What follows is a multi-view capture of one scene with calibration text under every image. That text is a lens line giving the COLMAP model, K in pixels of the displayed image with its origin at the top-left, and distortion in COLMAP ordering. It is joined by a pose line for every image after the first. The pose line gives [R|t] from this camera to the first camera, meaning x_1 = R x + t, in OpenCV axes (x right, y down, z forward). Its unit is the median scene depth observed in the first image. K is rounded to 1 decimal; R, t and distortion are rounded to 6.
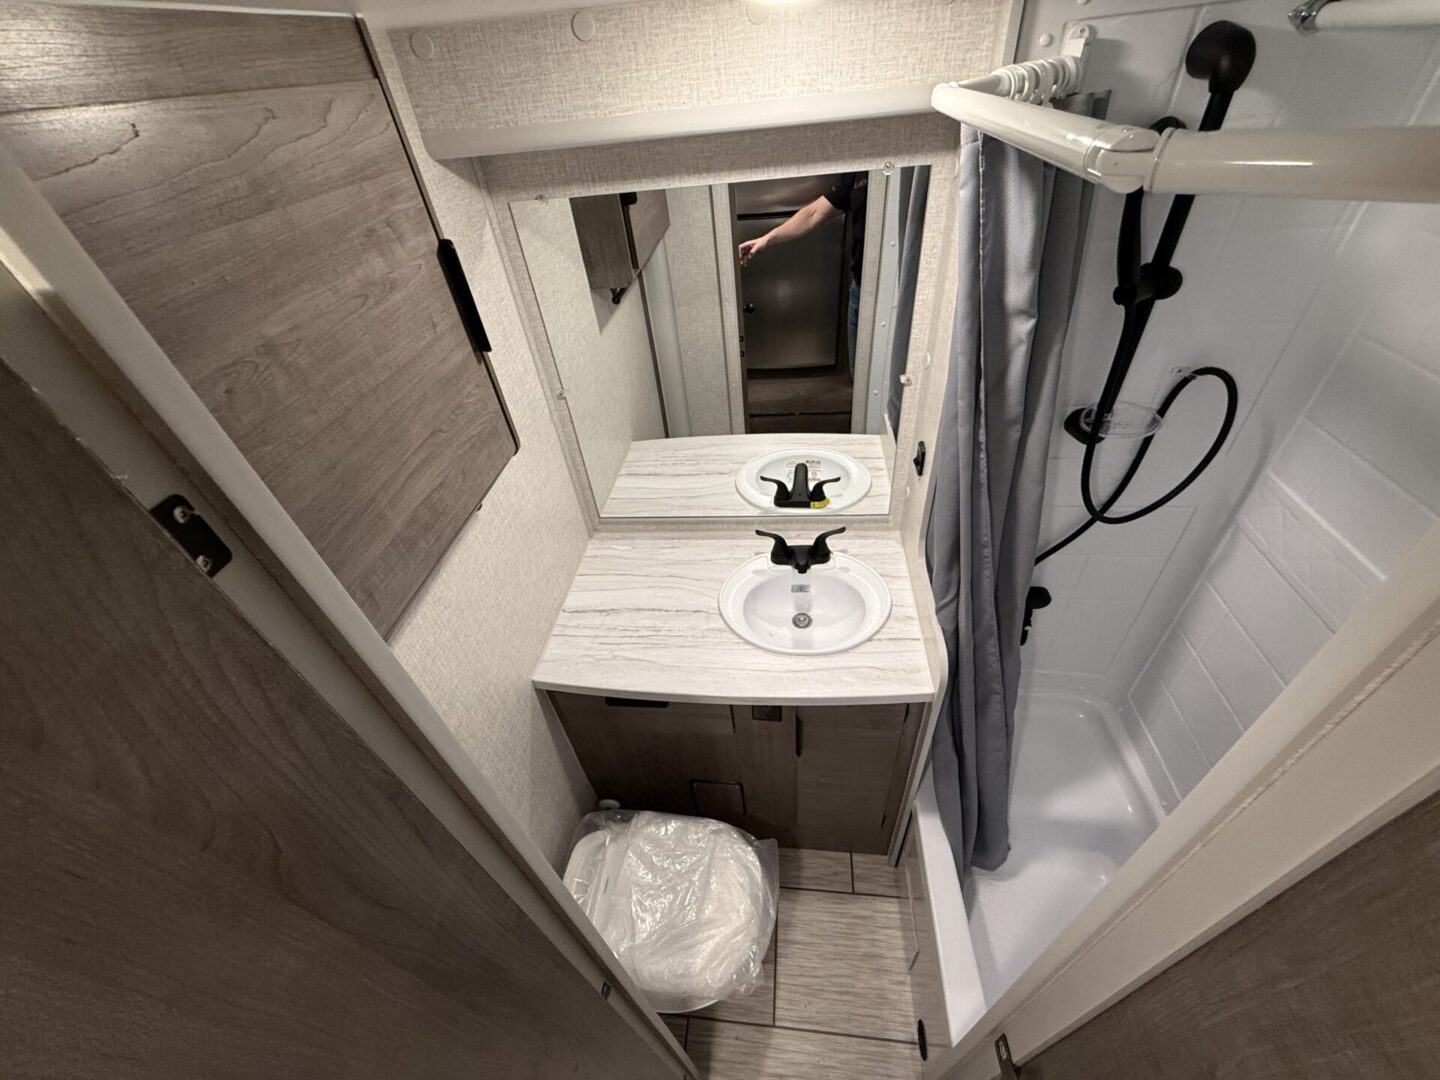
lens RADIAL K [[574.7, 0, 718.3], [0, 574.7, 539.9], [0, 0, 1]] dist [0.000255, -0.000188]
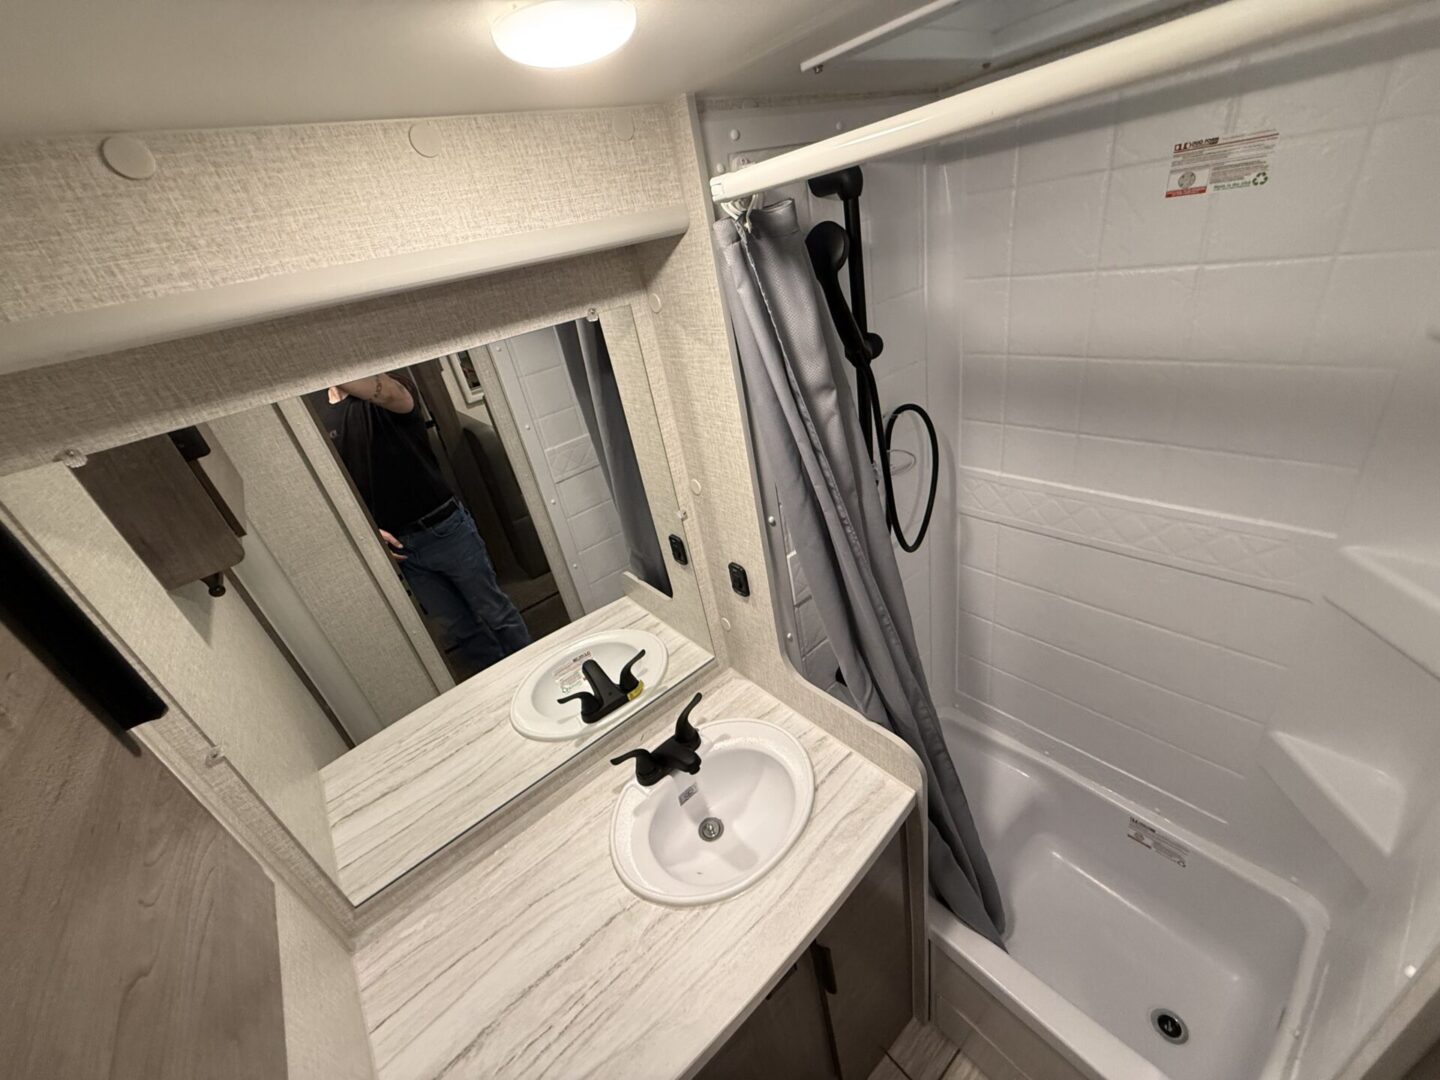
lens RADIAL K [[574.7, 0, 720.7], [0, 574.7, 540.5], [0, 0, 1]] dist [0.000255, -0.000188]
pose [[0.705298, -0.374493, 0.601922, -0.178878], [0.542779, 0.831445, -0.118704, -0.090929], [-0.456011, 0.410432, 0.789683, 0.237318]]
